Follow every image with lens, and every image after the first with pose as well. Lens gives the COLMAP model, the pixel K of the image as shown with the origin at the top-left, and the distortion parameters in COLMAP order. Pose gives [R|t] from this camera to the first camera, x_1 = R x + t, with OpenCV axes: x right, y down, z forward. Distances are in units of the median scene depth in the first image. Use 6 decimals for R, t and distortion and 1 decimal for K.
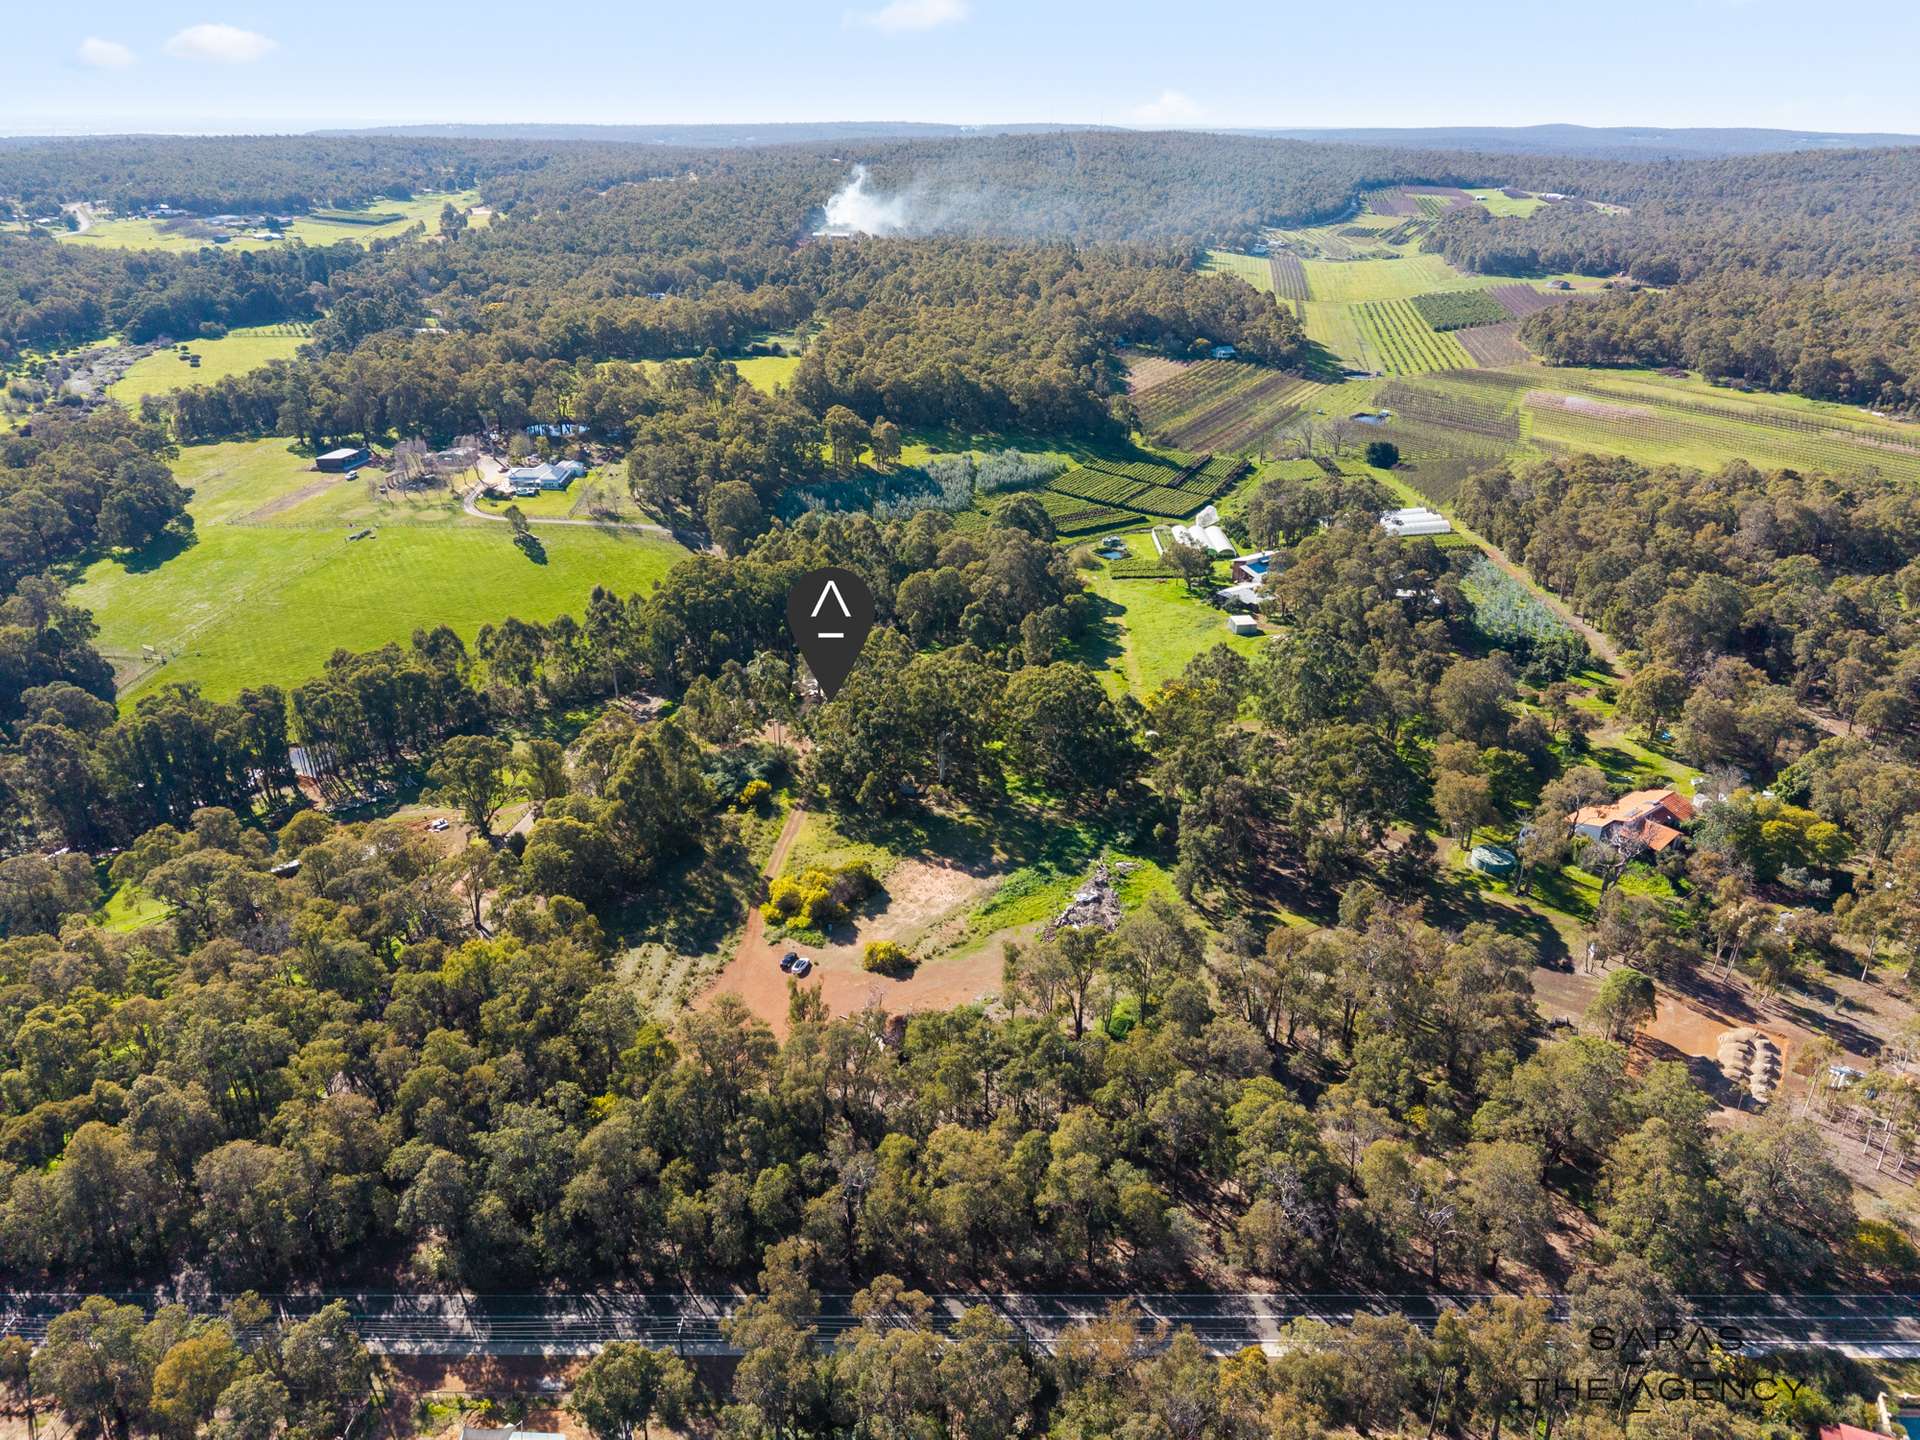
lens RADIAL K [[1276.6, 0, 947.9], [0, 1276.6, 729.1], [0, 0, 1]] dist [0.029541, -0.029997]
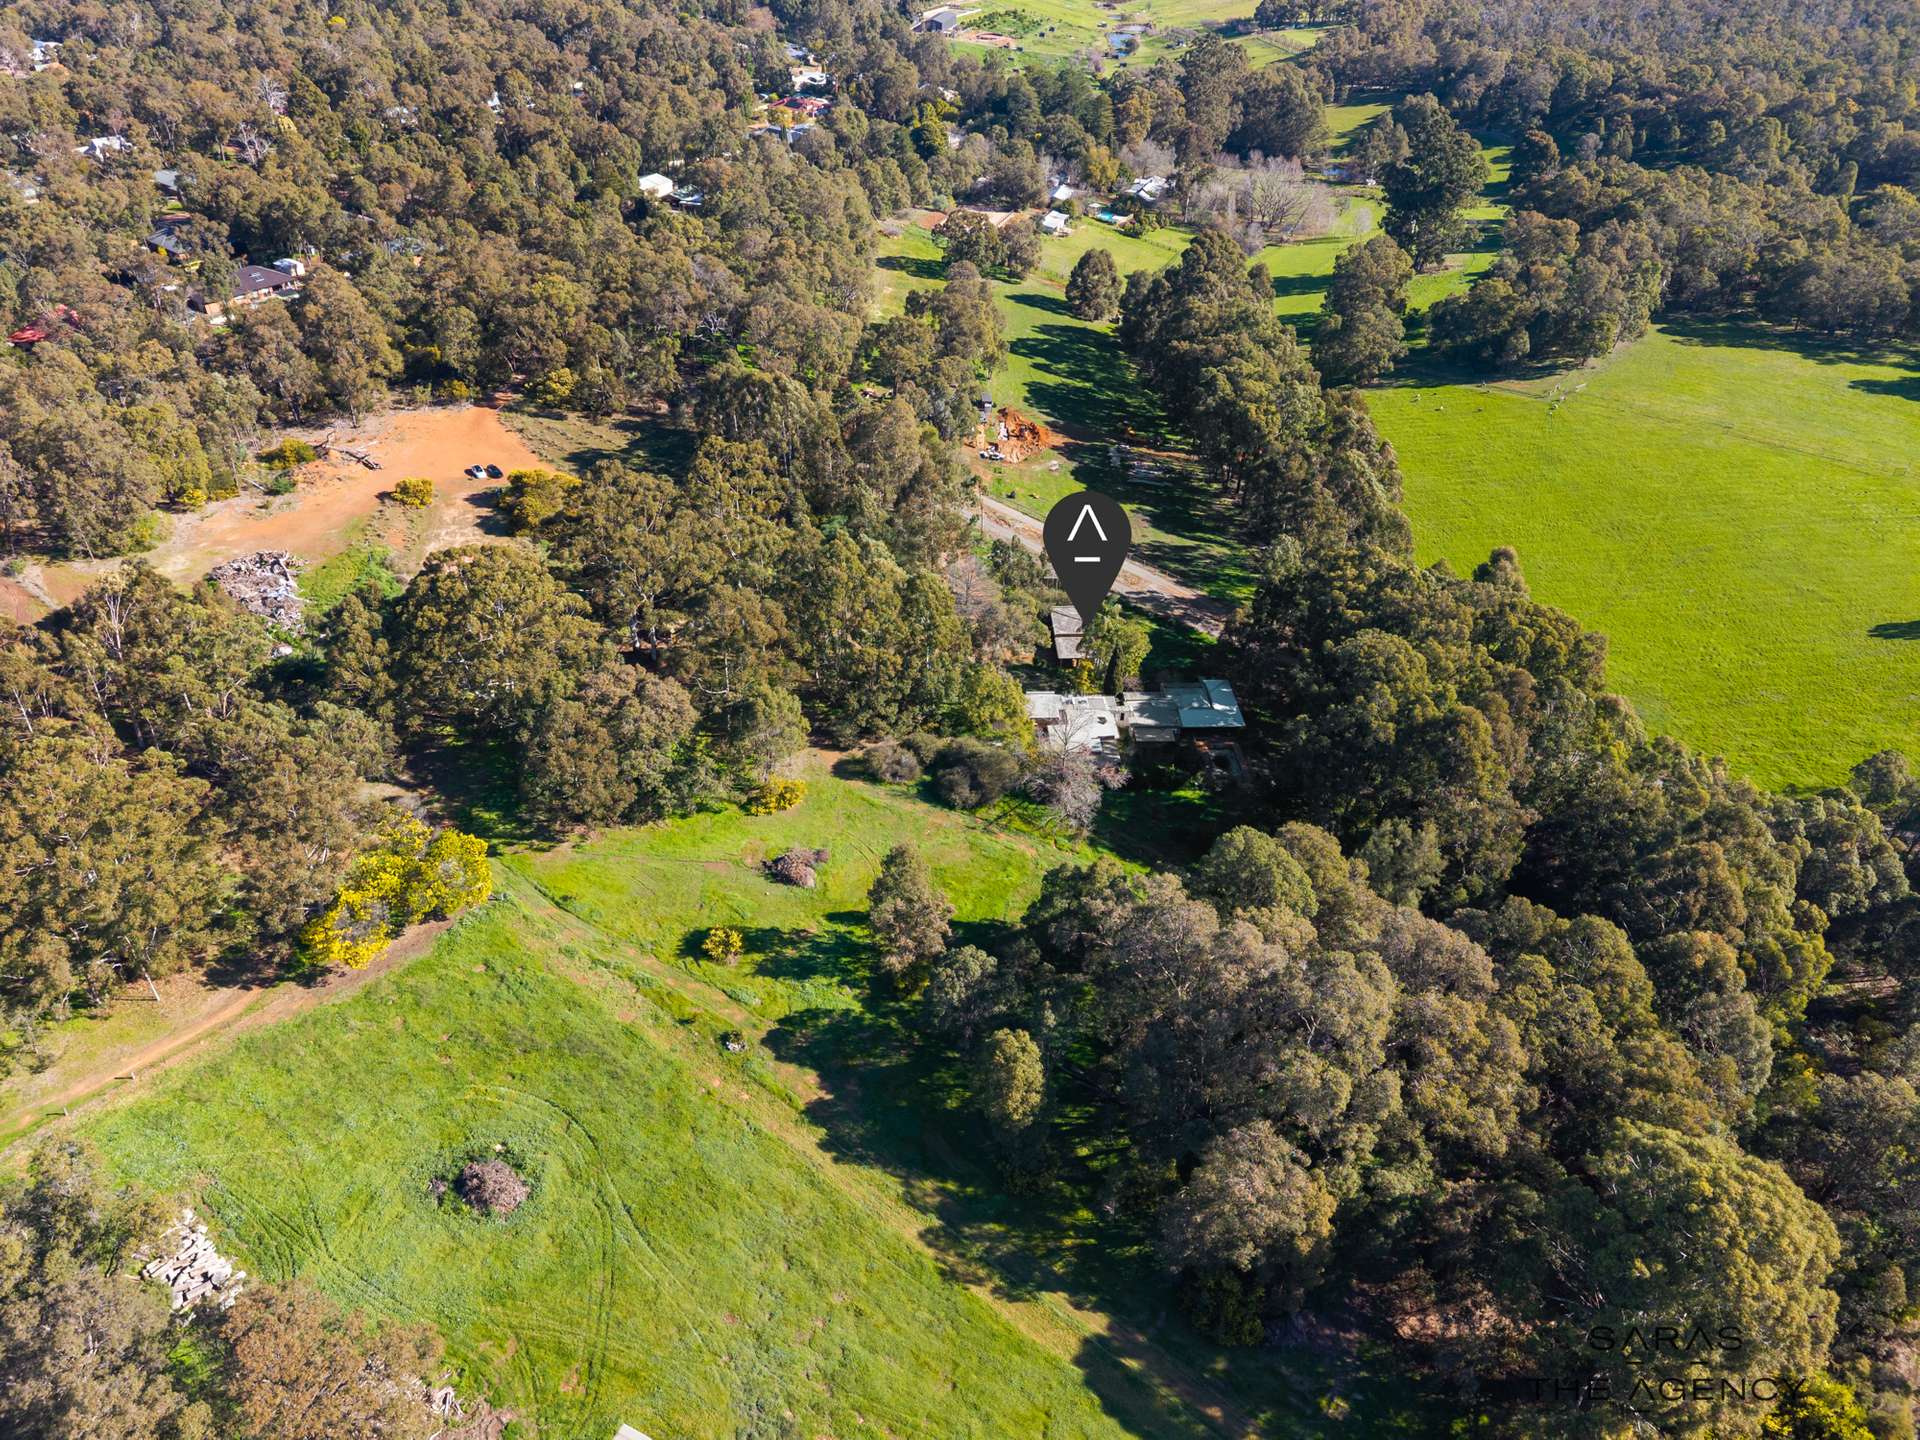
lens RADIAL K [[1276.6, 0, 956.0], [0, 1276.6, 721.5], [0, 0, 1]] dist [0.029541, -0.029997]
pose [[-0.585913, 0.461809, -0.665912, 0.214230], [-0.371150, 0.577559, 0.727099, -0.289335], [0.720384, 0.673170, -0.166999, 0.708864]]
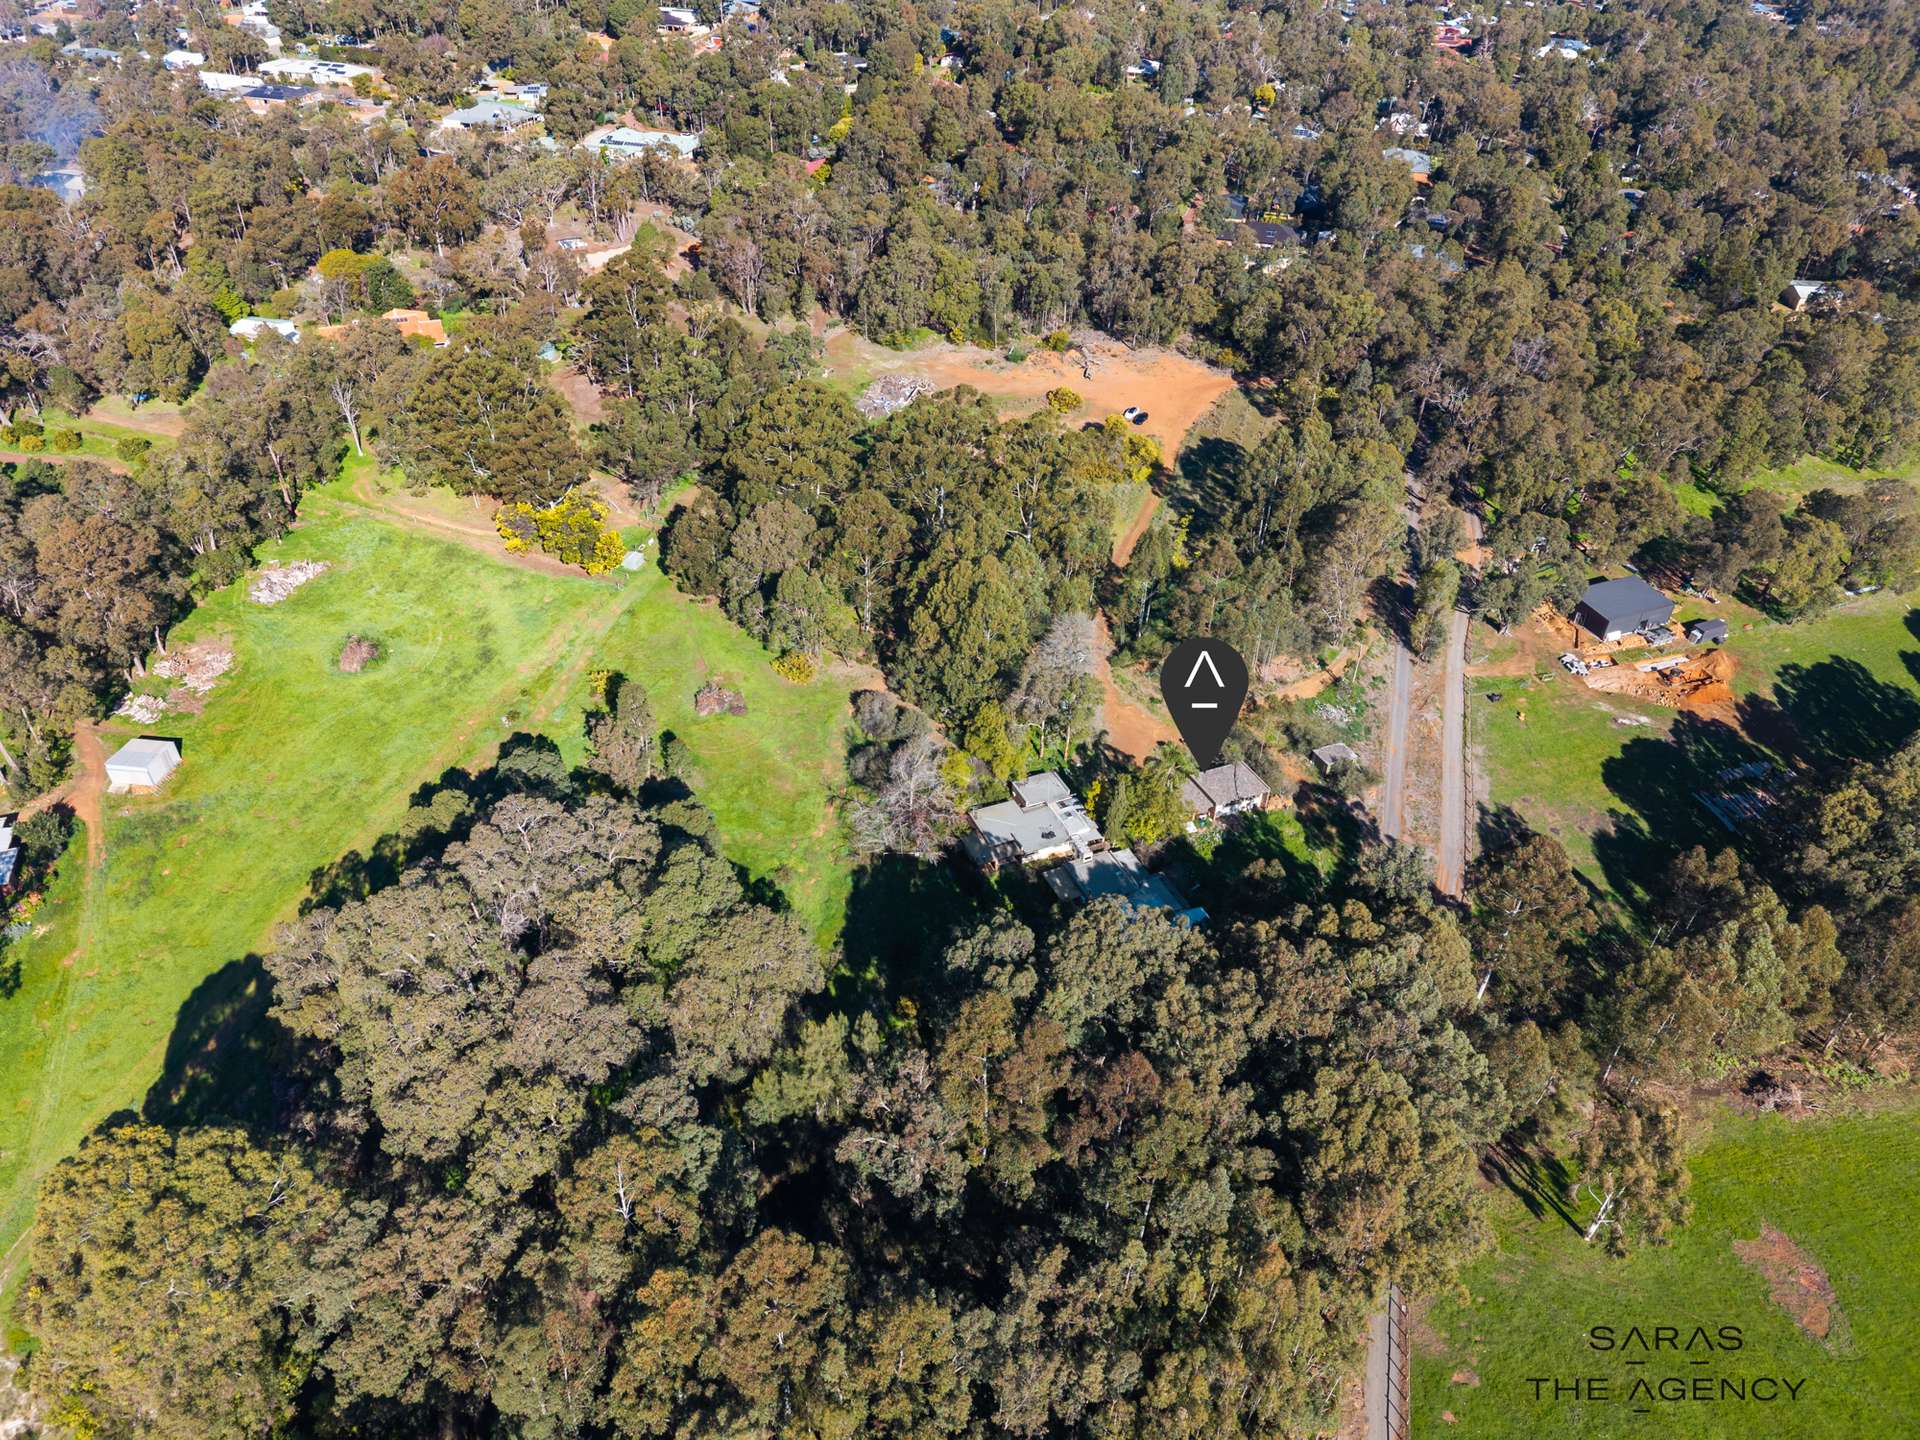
lens RADIAL K [[1276.6, 0, 948.5], [0, 1276.6, 730.1], [0, 0, 1]] dist [0.029541, -0.029997]
pose [[-0.964807, -0.177876, 0.193671, -0.103005], [0.087972, 0.475734, 0.875179, -0.340768], [-0.247809, 0.861416, -0.443343, 0.809756]]
